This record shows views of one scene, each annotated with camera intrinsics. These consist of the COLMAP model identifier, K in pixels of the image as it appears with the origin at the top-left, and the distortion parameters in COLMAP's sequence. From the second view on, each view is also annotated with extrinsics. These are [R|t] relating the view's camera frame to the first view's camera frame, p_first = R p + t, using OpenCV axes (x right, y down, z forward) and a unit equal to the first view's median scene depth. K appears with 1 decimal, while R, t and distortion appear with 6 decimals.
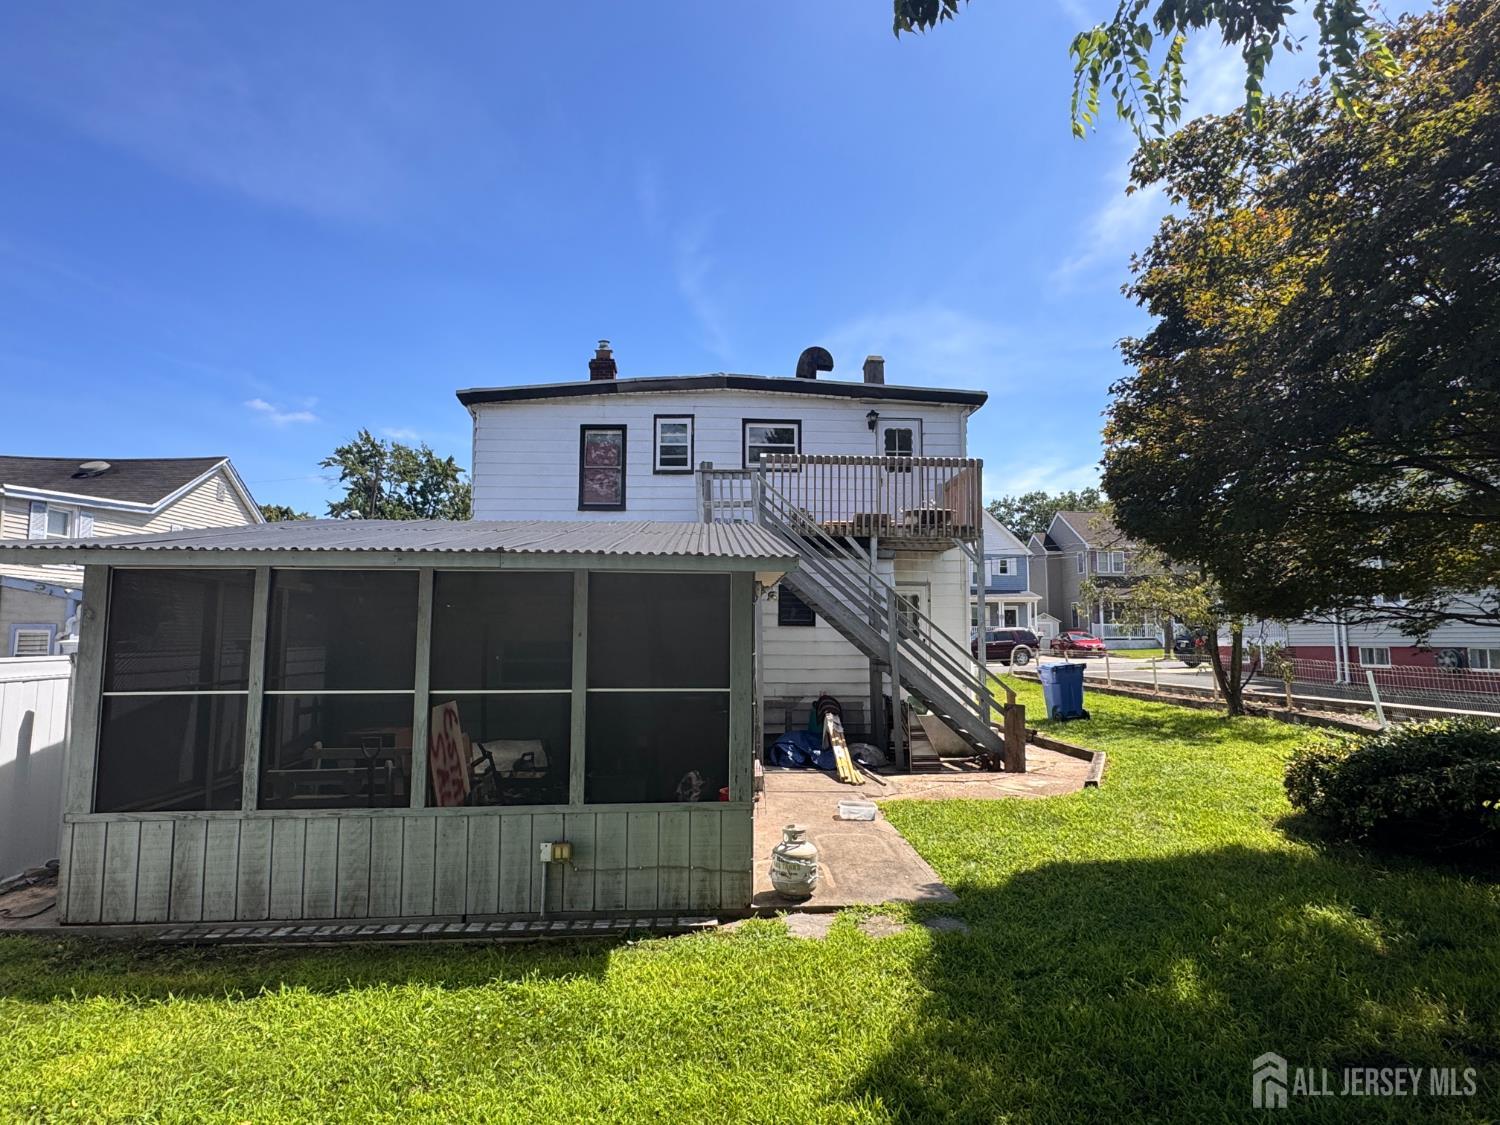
lens RADIAL K [[794.2, 0, 755.0], [0, 794.2, 559.6], [0, 0, 1]] dist [-0.002430, -0.000033]
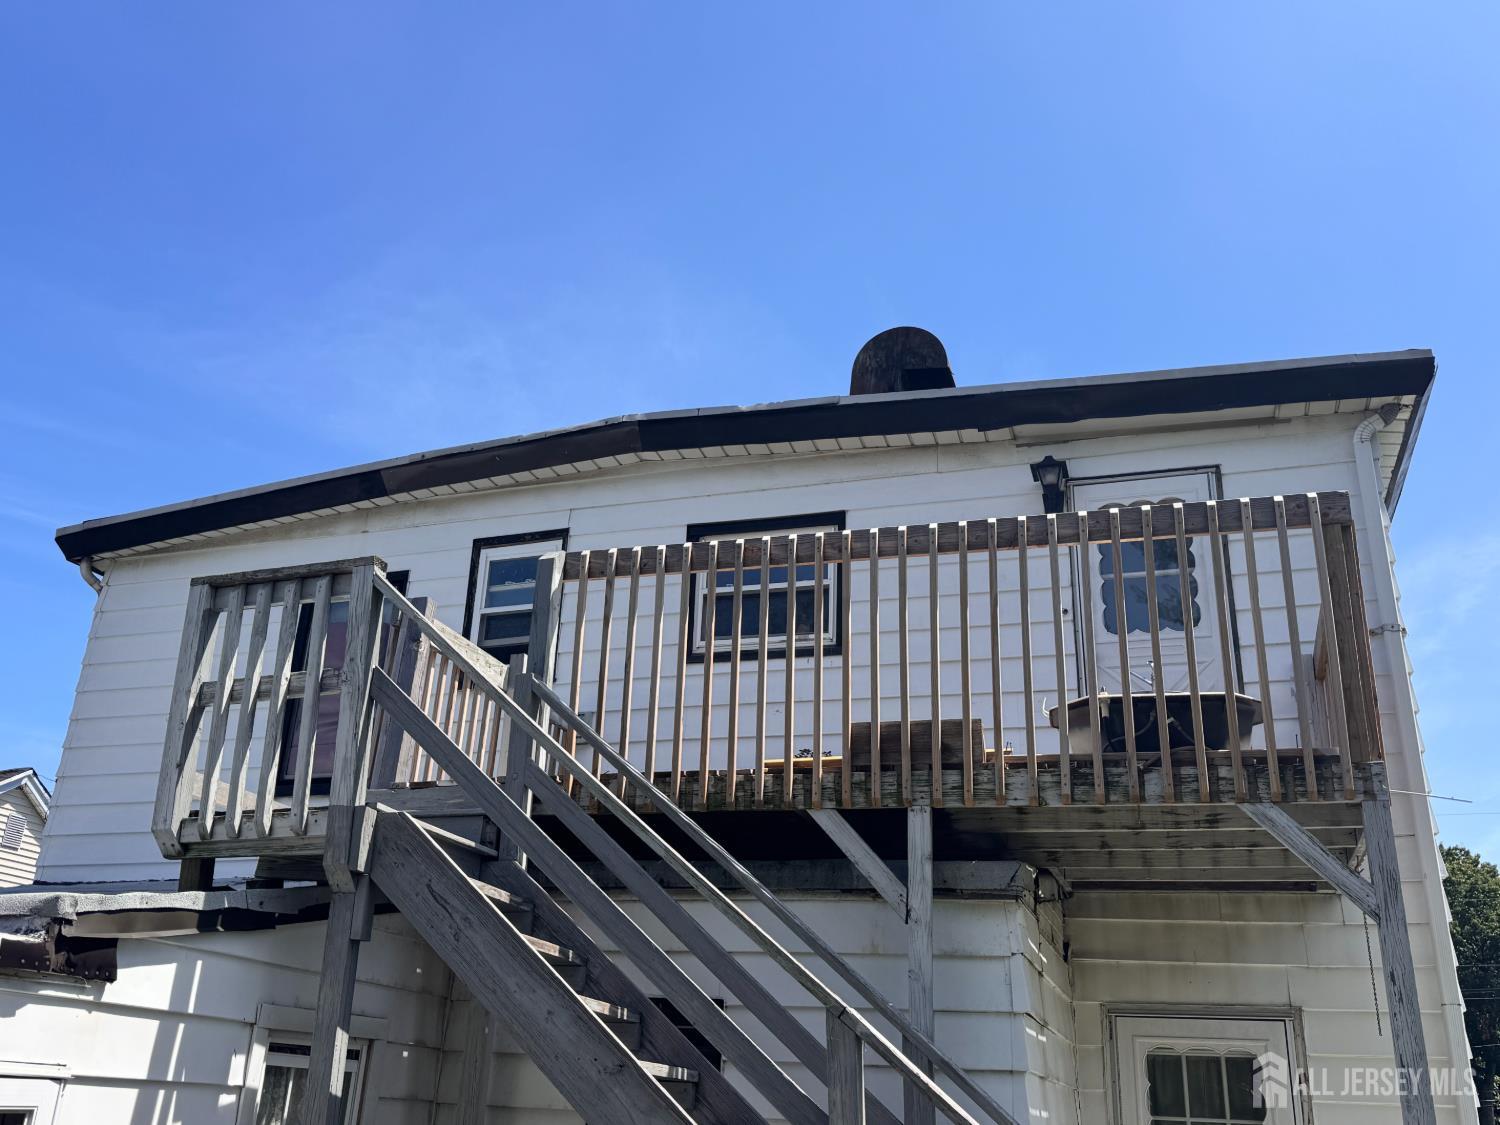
lens RADIAL K [[1309.4, 0, 745.6], [0, 1309.4, 565.1], [0, 0, 1]] dist [0.043665, 0.001251]
pose [[0.931364, -0.105427, -0.348492, 0.253068], [-0.005467, 0.953001, -0.302916, 0.026266], [0.364049, 0.284031, 0.887015, 0.559481]]
